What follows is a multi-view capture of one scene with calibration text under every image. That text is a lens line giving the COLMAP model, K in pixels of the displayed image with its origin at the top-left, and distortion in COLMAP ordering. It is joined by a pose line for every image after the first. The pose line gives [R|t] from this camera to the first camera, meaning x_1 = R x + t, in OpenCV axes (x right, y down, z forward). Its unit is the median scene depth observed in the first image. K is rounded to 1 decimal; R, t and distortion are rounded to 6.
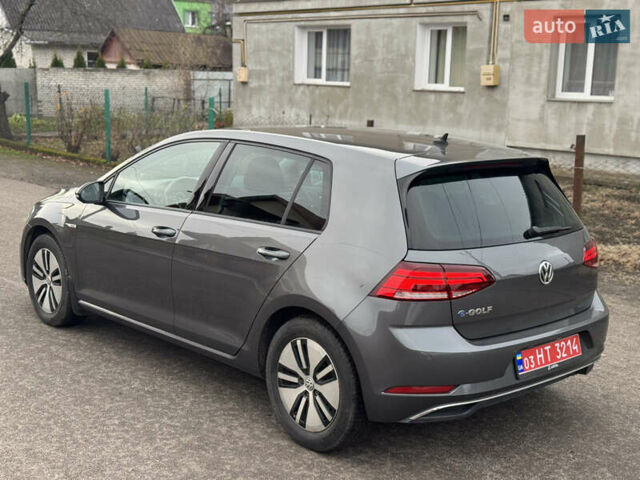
lens RADIAL K [[903.7, 0, 325.3], [0, 903.7, 240.8], [0, 0, 1]] dist [0.127861, 0.000000]
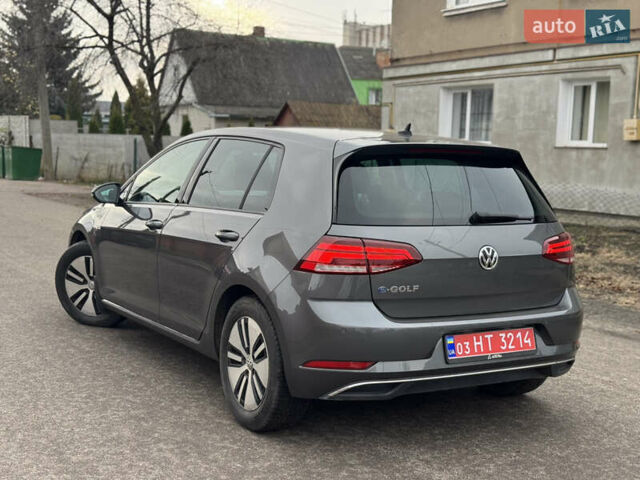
lens RADIAL K [[903.7, 0, 318.6], [0, 903.7, 238.9], [0, 0, 1]] dist [0.127861, 0.000000]
pose [[0.976816, 0.022427, -0.212903, 0.263672], [-0.040892, 0.995733, -0.082728, 0.099379], [0.210139, 0.089516, 0.973565, 0.023515]]
